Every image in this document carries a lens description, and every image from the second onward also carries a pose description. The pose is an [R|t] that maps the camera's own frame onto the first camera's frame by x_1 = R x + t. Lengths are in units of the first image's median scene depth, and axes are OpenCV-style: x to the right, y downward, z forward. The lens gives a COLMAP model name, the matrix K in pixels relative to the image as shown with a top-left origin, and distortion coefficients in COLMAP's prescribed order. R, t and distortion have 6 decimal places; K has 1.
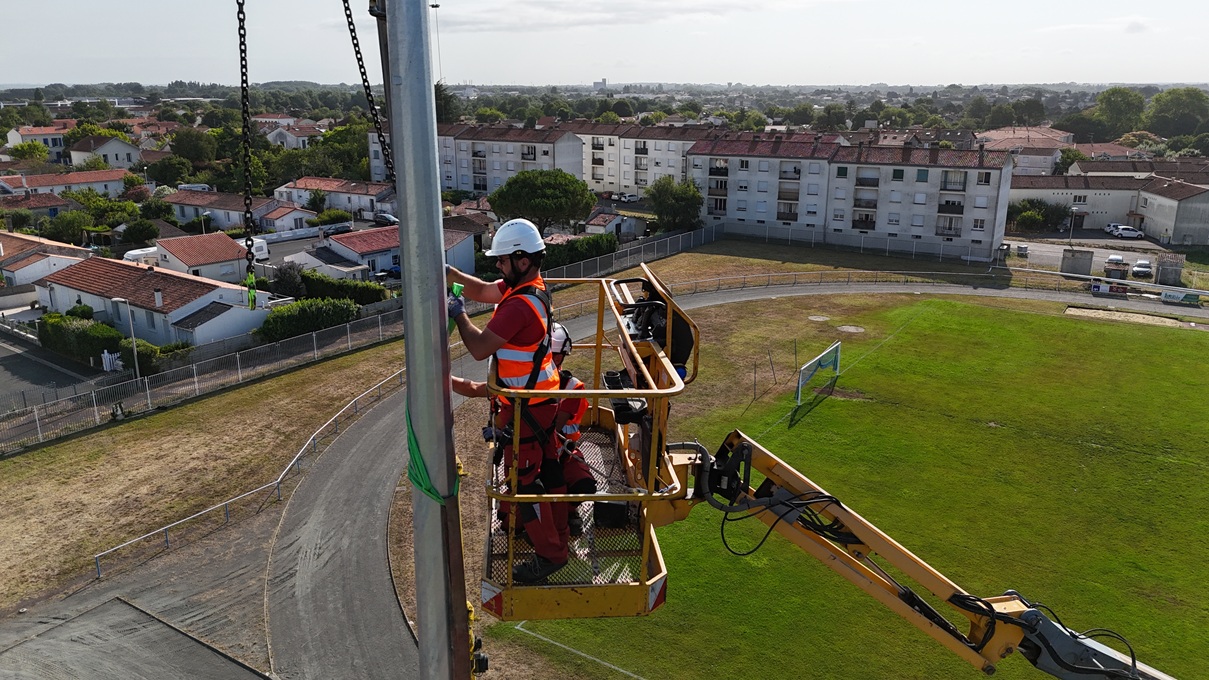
lens RADIAL K [[890.0, 0, 604.5], [0, 890.0, 340.0], [0, 0, 1]] dist [0.072616, -0.067154]
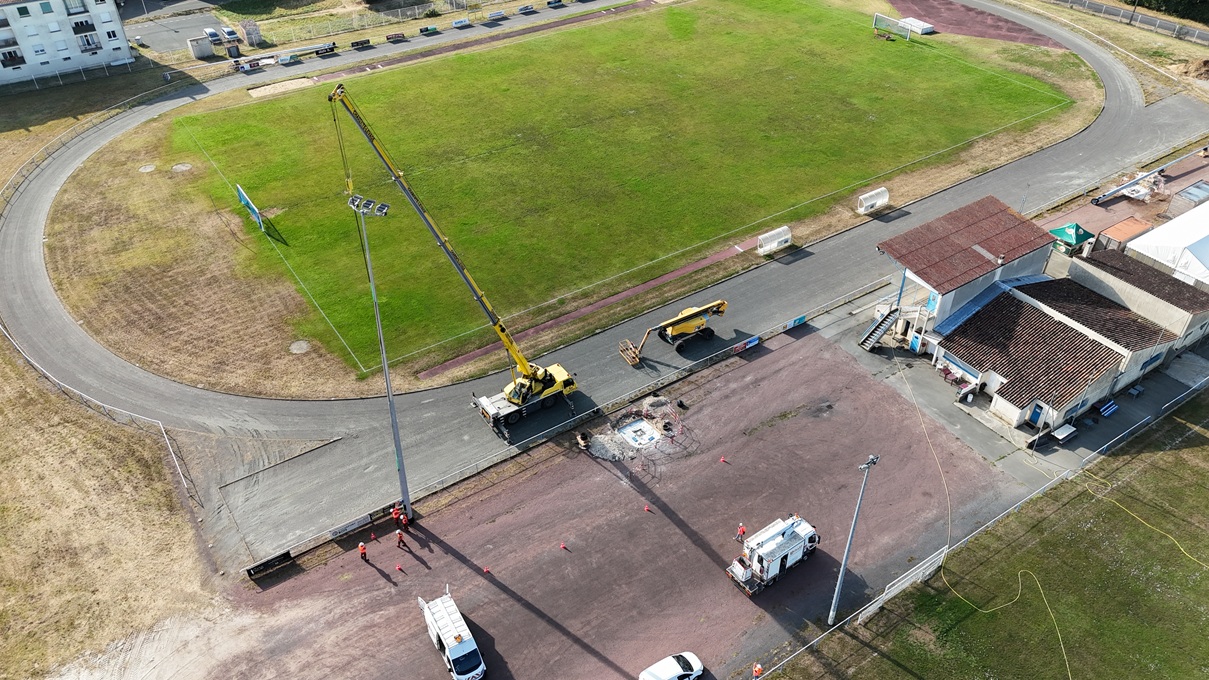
lens RADIAL K [[890.0, 0, 604.5], [0, 890.0, 340.0], [0, 0, 1]] dist [0.072616, -0.067154]
pose [[0.393208, -0.572813, 0.719217, -0.468096], [0.259841, 0.819568, 0.510677, -0.246808], [-0.881970, -0.013920, 0.471101, -0.210231]]
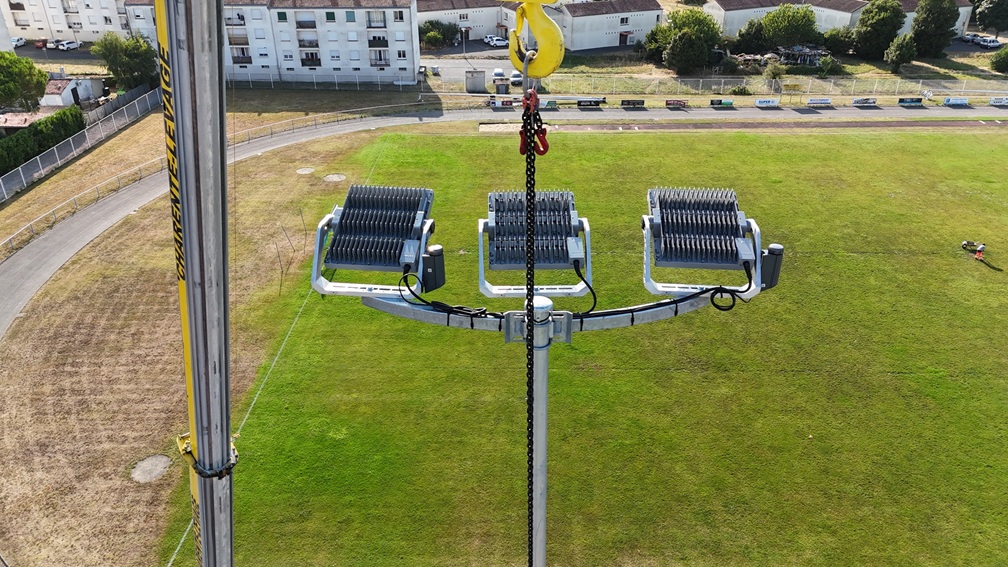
lens RADIAL K [[742.1, 0, 504.0], [0, 742.1, 283.5], [0, 0, 1]] dist [0.072616, -0.067154]
pose [[0.849086, -0.261558, 0.458956, -0.022720], [0.154803, 0.953873, 0.257220, -0.070323], [-0.505063, -0.147354, 0.850410, -0.000713]]
